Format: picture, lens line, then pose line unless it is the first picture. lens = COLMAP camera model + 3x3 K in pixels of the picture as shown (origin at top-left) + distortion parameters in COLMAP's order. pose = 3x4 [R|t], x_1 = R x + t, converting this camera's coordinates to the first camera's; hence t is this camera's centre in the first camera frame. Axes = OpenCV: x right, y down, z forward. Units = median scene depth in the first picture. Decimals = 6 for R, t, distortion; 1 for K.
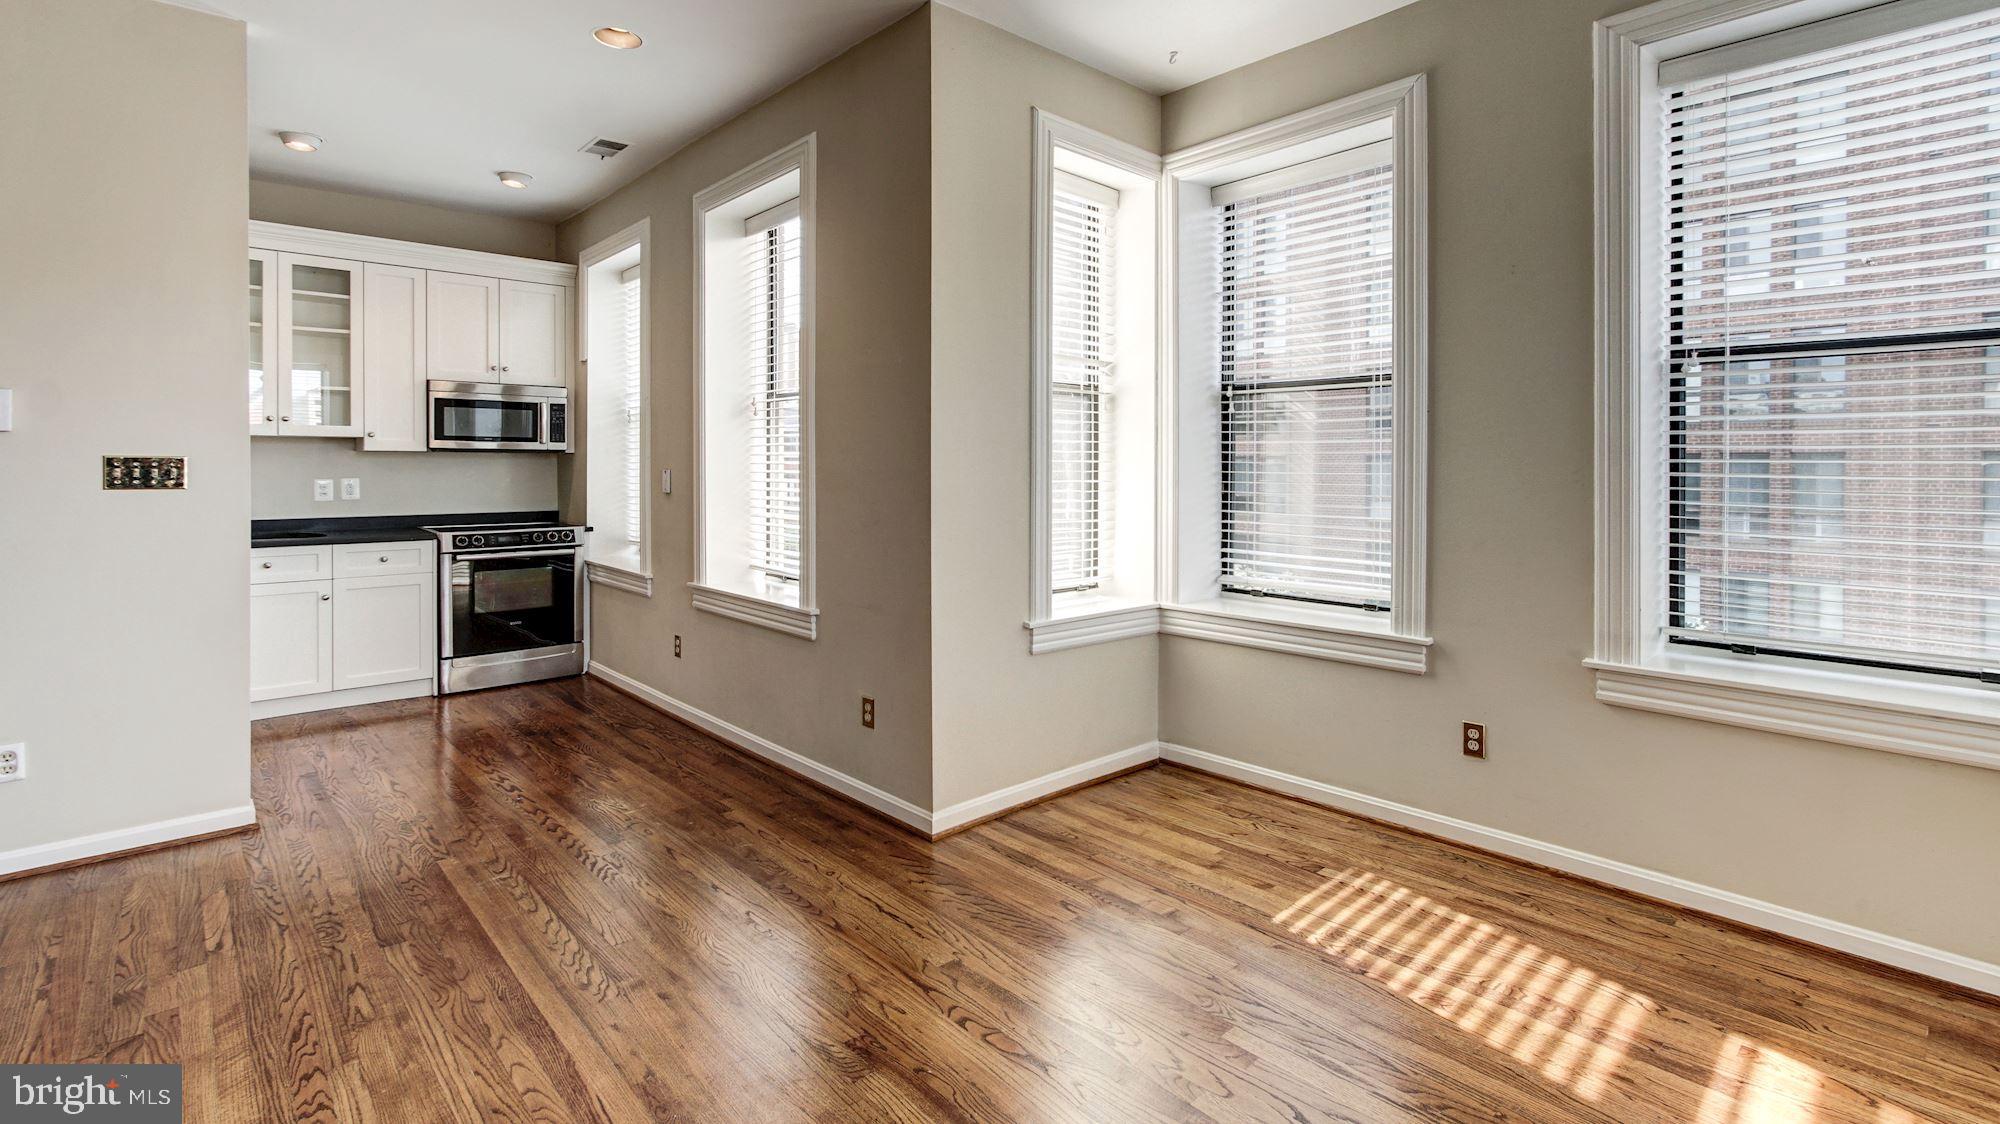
lens RADIAL K [[910.1, 0, 972.8], [0, 910.1, 467.8], [0, 0, 1]] dist [0.003371, -0.000637]
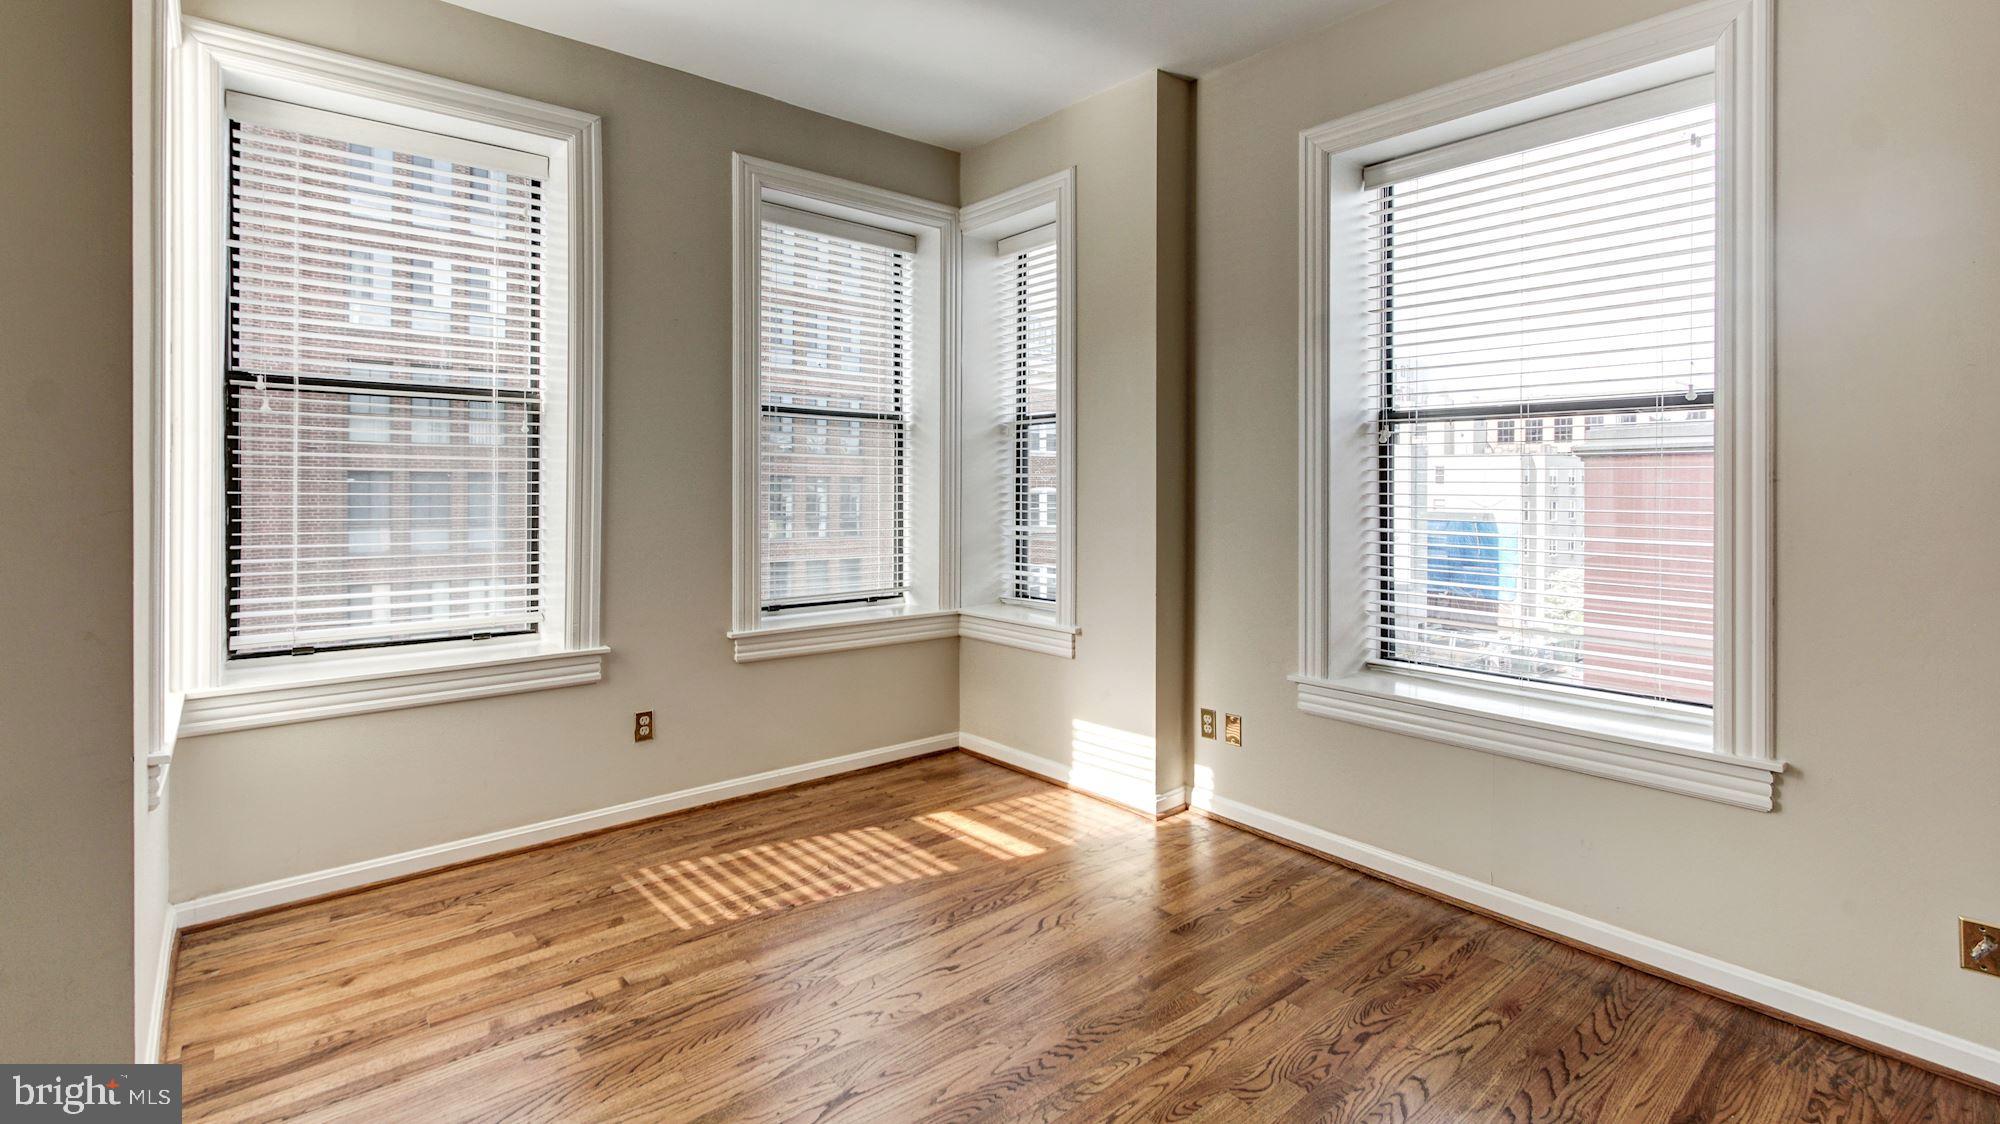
lens RADIAL K [[910.1, 0, 1017.3], [0, 910.1, 492.5], [0, 0, 1]] dist [0.003371, -0.000637]
pose [[0.019915, -0.006785, 0.999779, -0.699127], [-0.005871, 0.999959, 0.006903, -0.005694], [-0.999784, -0.006007, 0.019875, 0.616423]]
